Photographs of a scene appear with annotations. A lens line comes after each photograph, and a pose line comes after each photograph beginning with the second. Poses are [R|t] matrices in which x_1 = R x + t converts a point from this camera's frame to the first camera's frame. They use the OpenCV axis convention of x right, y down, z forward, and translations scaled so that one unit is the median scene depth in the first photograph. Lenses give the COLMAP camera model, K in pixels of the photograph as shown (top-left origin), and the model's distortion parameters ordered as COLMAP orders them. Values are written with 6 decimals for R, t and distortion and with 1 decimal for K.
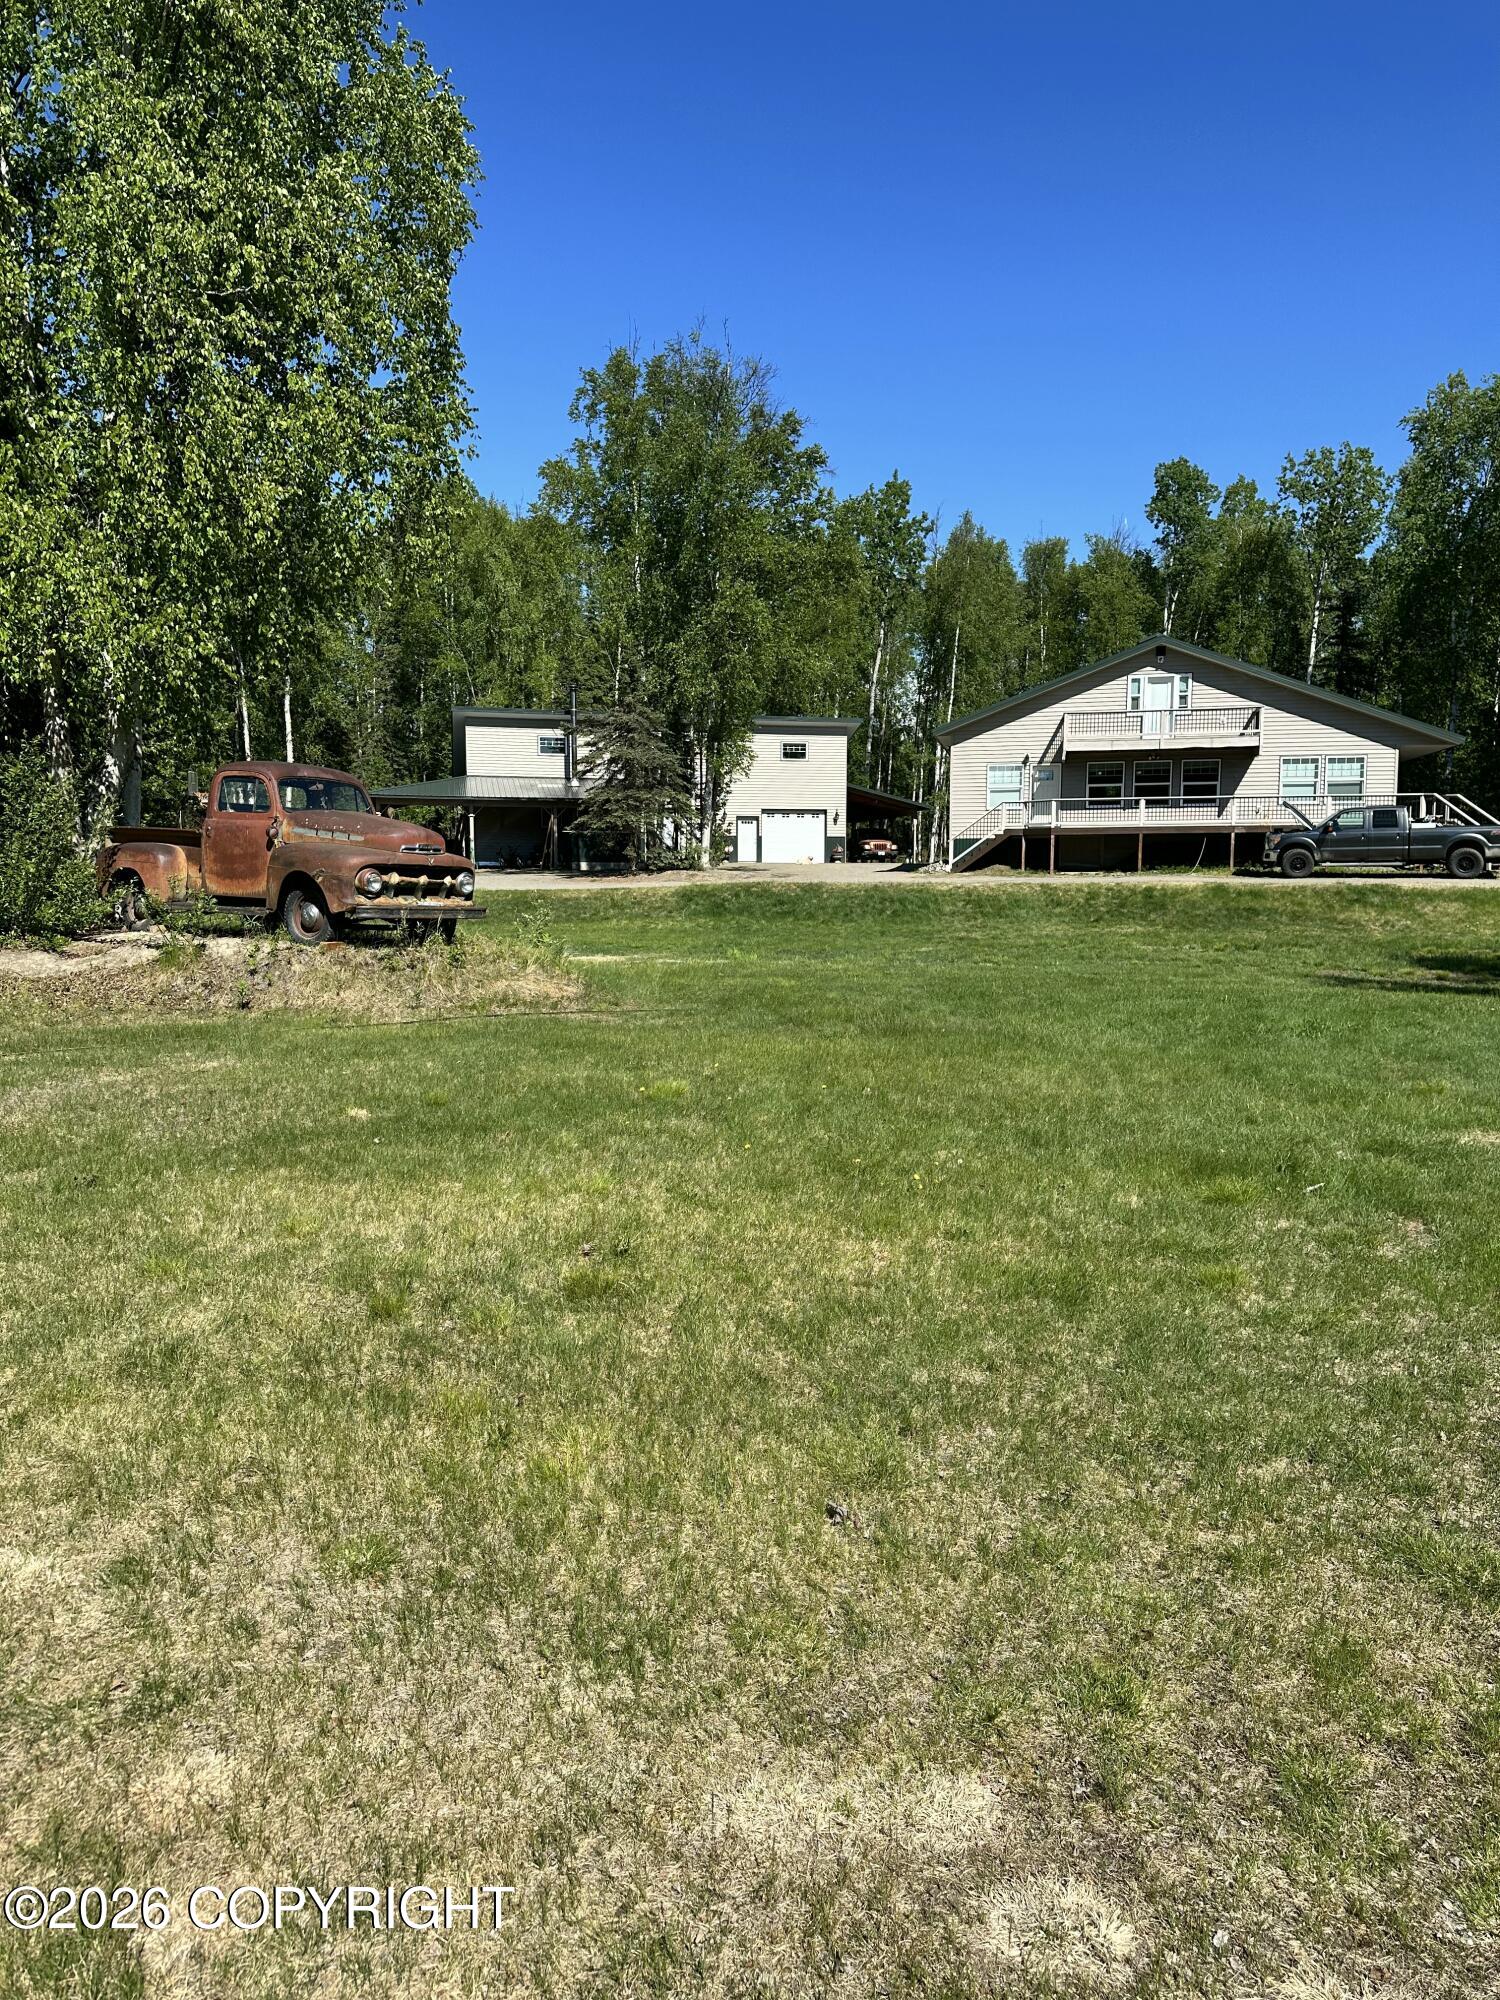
lens RADIAL K [[1403.1, 0, 750.0], [0, 1403.1, 1000.6], [0, 0, 1]] dist [0.039477, -0.006189]
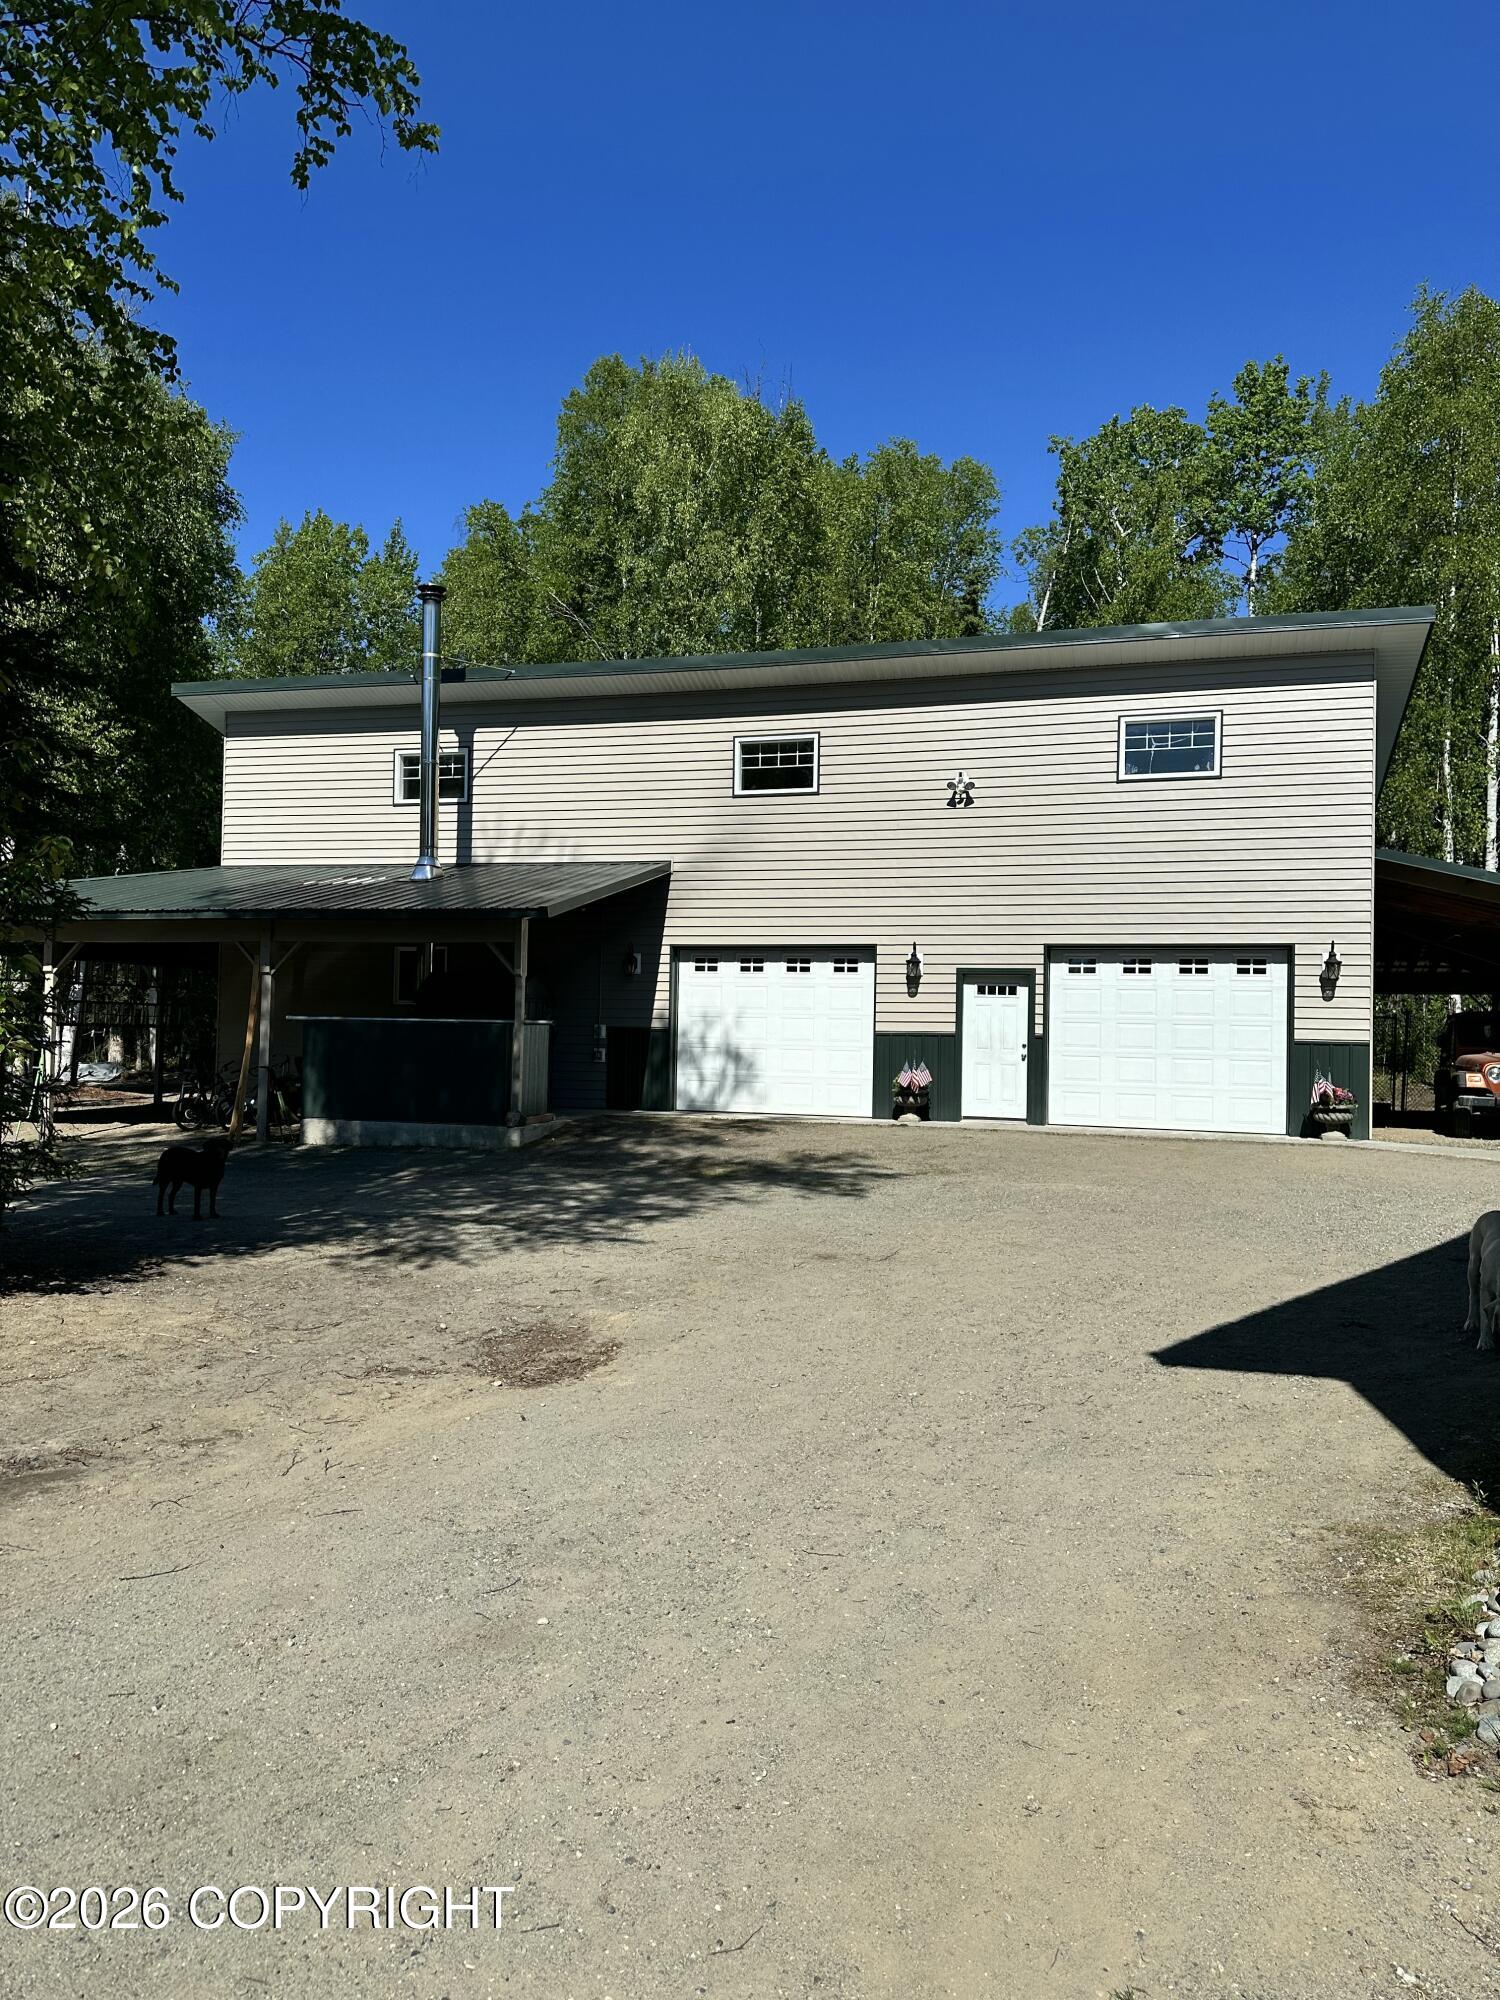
lens RADIAL K [[1403.1, 0, 756.2], [0, 1403.1, 977.4], [0, 0, 1]] dist [0.039477, -0.006189]
pose [[0.854444, -0.002807, -0.519535, 0.109527], [-0.068057, 0.990764, -0.117282, -0.090302], [0.515066, 0.135569, 0.846362, 0.714526]]
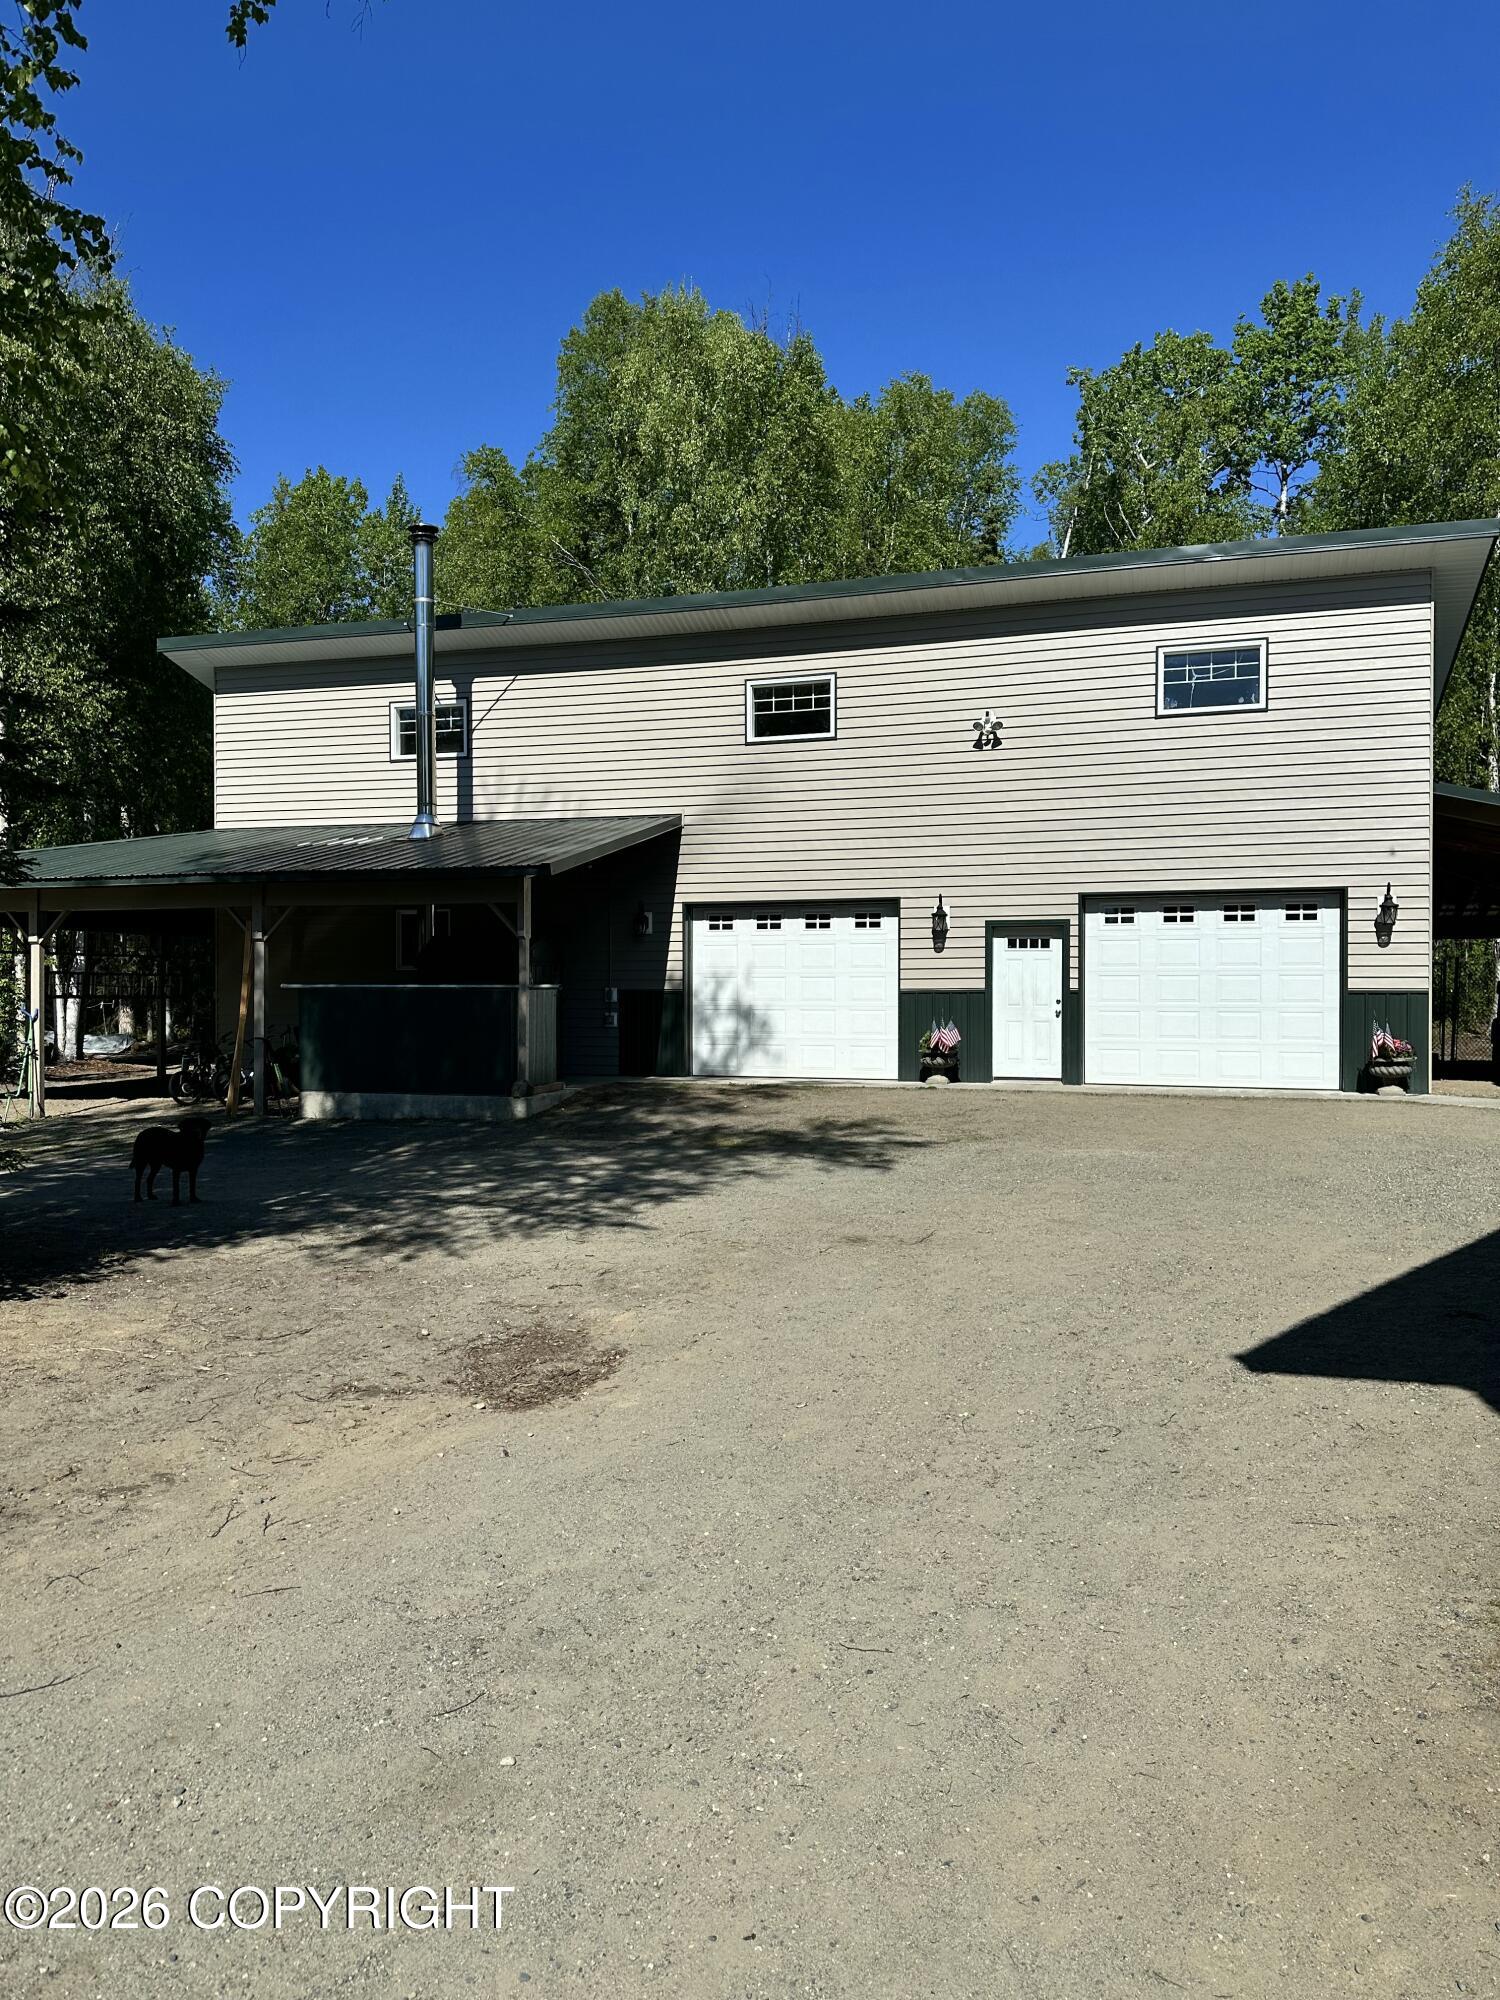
lens RADIAL K [[1403.1, 0, 754.4], [0, 1403.1, 986.8], [0, 0, 1]] dist [0.039477, -0.006189]
pose [[0.846609, -0.000293, -0.532216, 0.101724], [-0.050540, 0.995437, -0.080943, -0.091728], [0.529811, 0.095425, 0.842730, 0.727810]]
